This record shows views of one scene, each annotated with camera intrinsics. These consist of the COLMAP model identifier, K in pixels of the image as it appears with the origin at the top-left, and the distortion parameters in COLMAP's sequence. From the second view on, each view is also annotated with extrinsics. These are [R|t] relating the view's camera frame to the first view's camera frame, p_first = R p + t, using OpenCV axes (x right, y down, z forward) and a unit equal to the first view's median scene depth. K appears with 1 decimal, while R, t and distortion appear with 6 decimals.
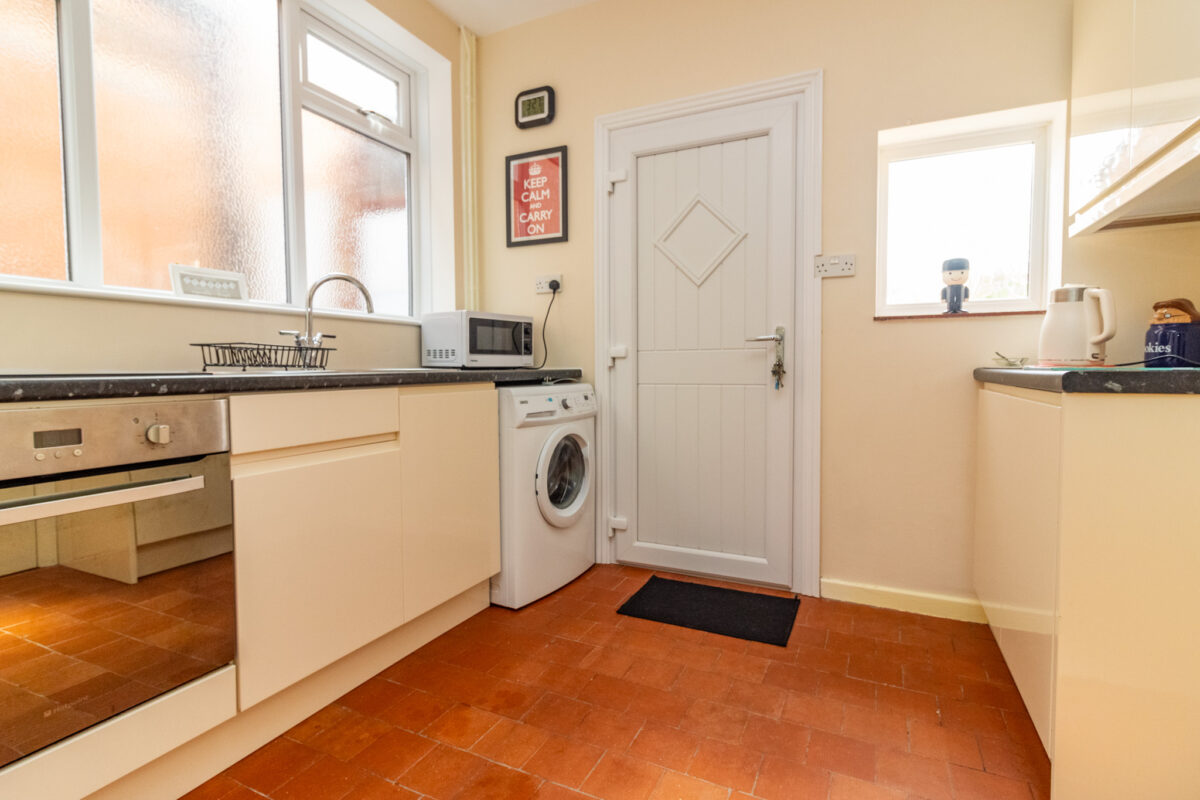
lens RADIAL K [[569.9, 0, 600.3], [0, 569.9, 392.6], [0, 0, 1]] dist [0.002753, 0.000039]
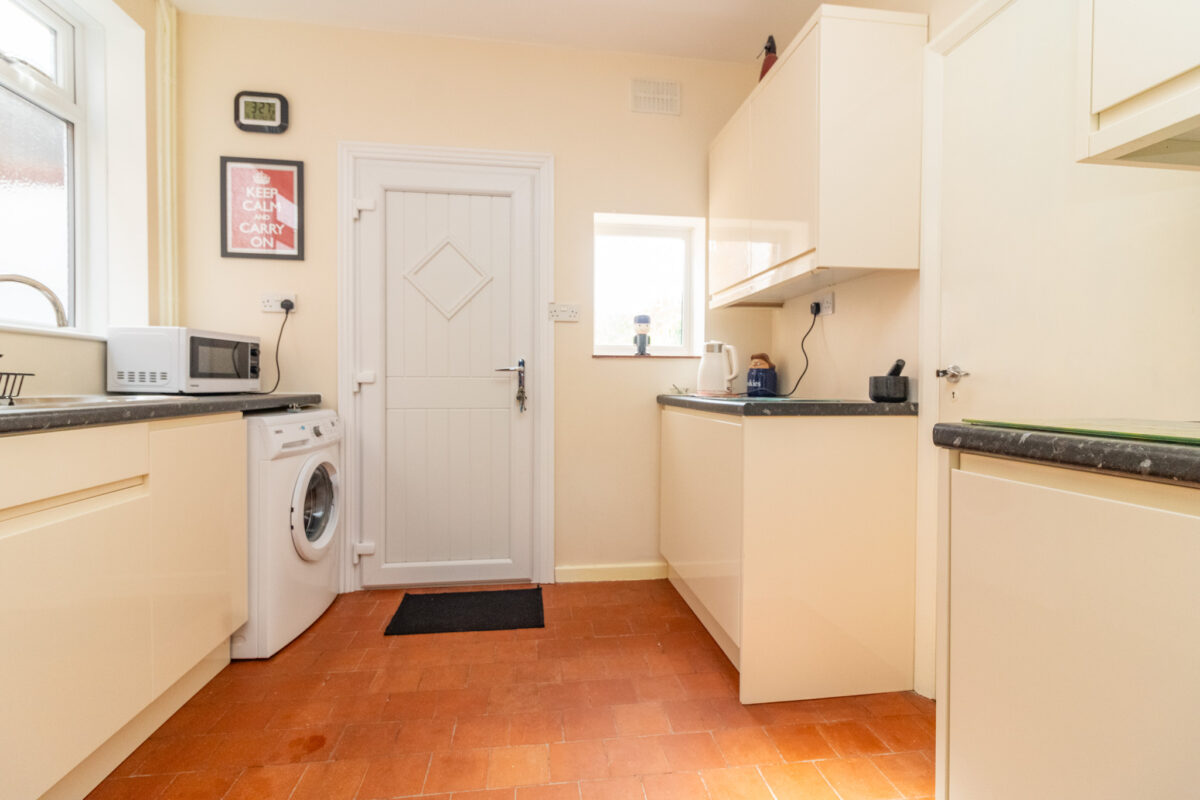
lens RADIAL K [[544.0, 0, 594.3], [0, 544.0, 395.5], [0, 0, 1]] dist [0.001788, 0.000371]
pose [[0.840921, -0.002519, 0.541152, -0.172631], [0.016251, 0.999656, -0.020599, -0.015096], [-0.540914, 0.026116, 0.840672, -0.030894]]
